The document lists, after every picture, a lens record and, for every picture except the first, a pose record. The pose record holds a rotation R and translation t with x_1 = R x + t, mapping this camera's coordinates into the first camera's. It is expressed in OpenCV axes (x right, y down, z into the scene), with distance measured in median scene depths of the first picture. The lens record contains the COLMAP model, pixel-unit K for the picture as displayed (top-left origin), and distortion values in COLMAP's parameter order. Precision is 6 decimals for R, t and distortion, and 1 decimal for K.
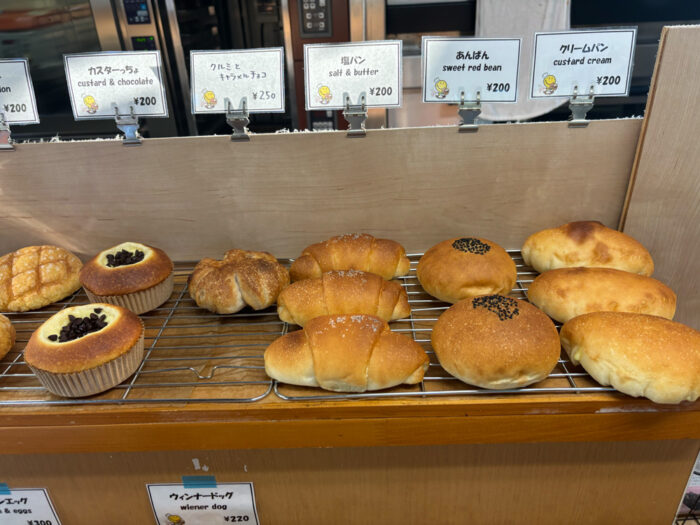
lens RADIAL K [[531.6, 0, 350.0], [0, 531.6, 262.5], [0, 0, 1]] dist [0.043622, -0.064906]
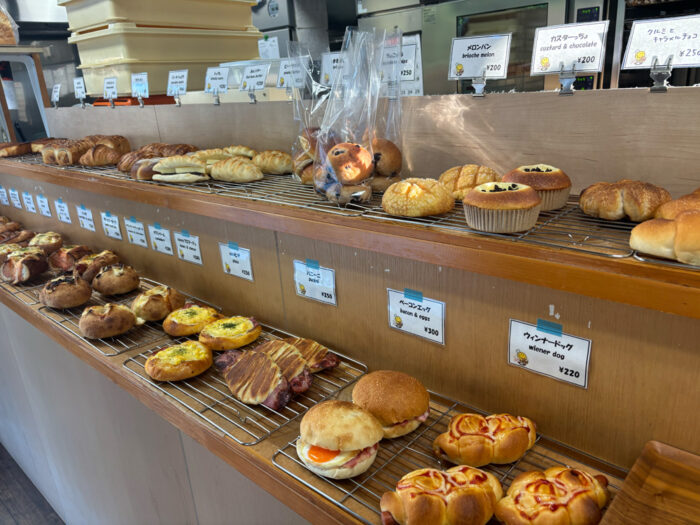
lens RADIAL K [[531.3, 0, 359.4], [0, 531.3, 268.9], [0, 0, 1]] dist [0.044756, -0.061695]
pose [[0.755995, 0.216612, -0.617698, 0.123280], [-0.283578, 0.958888, -0.010809, 0.380520], [0.589962, 0.183337, 0.786341, -0.275980]]
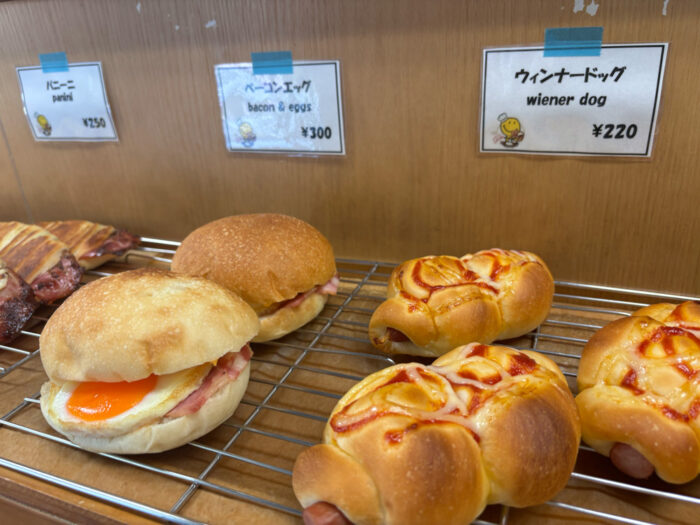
lens RADIAL K [[531.6, 0, 350.0], [0, 531.6, 262.5], [0, 0, 1]] dist [0.043622, -0.064906]
pose [[0.933983, 0.130580, -0.332604, -0.257479], [-0.147609, 0.988695, -0.026337, 0.653149], [0.325405, 0.073693, 0.942699, 0.316714]]
